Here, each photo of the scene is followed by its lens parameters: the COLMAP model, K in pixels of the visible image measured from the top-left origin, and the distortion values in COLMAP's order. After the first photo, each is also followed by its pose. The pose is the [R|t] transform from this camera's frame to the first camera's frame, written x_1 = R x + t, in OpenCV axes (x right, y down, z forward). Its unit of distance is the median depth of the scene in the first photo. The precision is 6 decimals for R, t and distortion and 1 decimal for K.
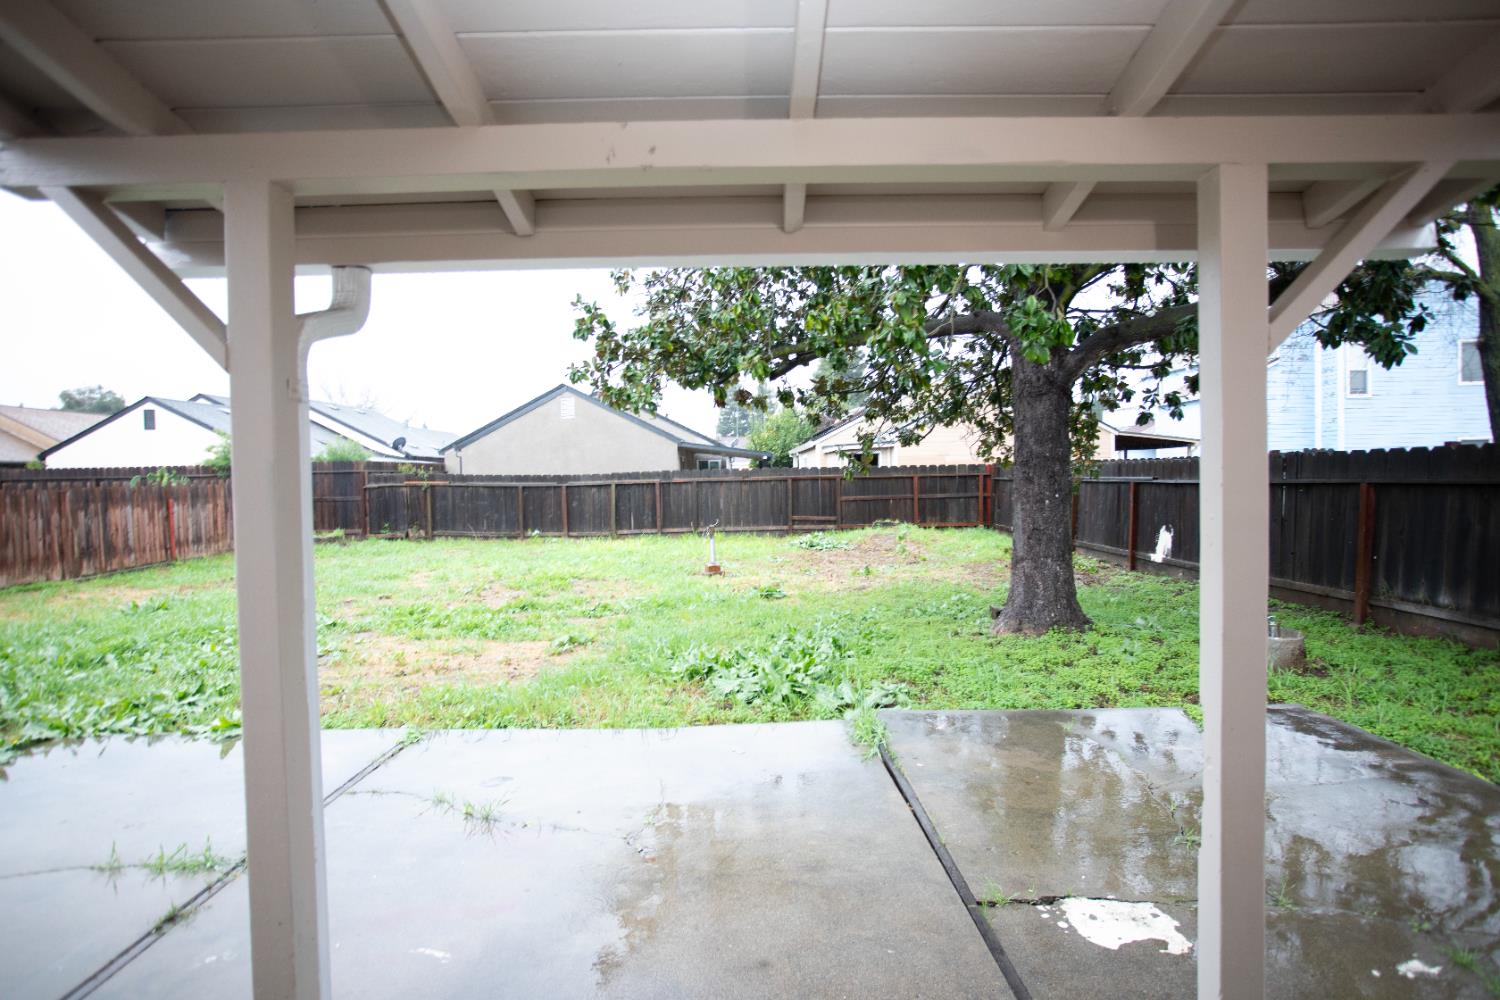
lens RADIAL K [[849.2, 0, 730.9], [0, 849.2, 504.1], [0, 0, 1]] dist [-0.052876, 0.024727]
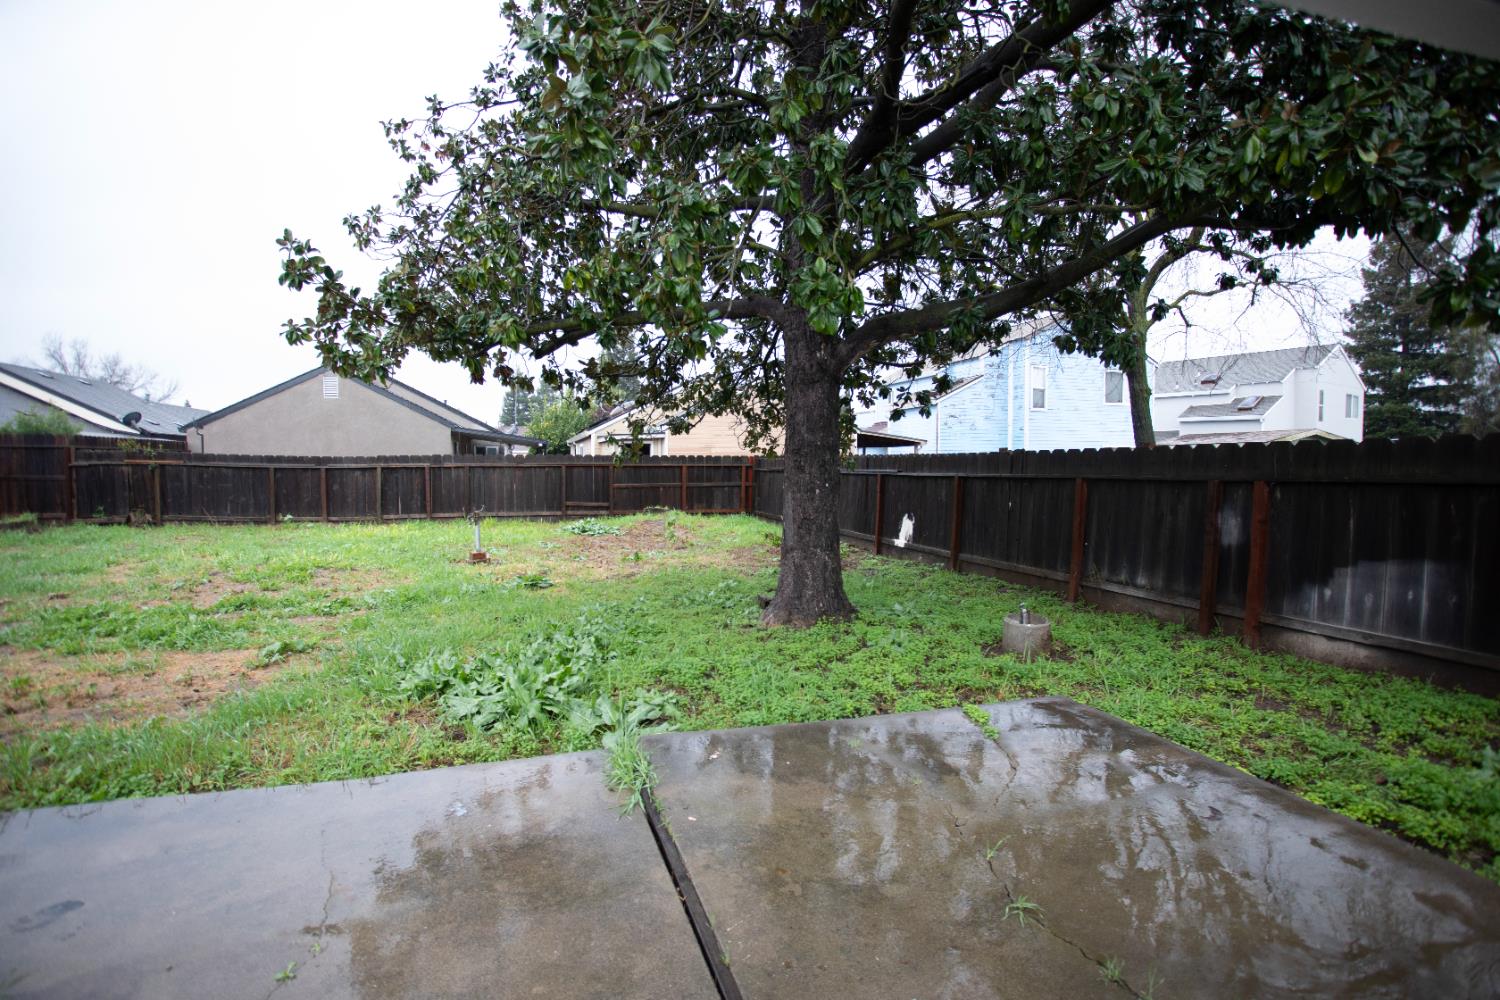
lens RADIAL K [[747.0, 0, 761.6], [0, 747.0, 501.5], [0, 0, 1]] dist [-0.053536, 0.018149]
pose [[0.949503, 0.008574, 0.313641, 0.032817], [-0.012828, 0.999852, 0.011504, 0.000360], [-0.313496, -0.014946, 0.949472, 0.161196]]
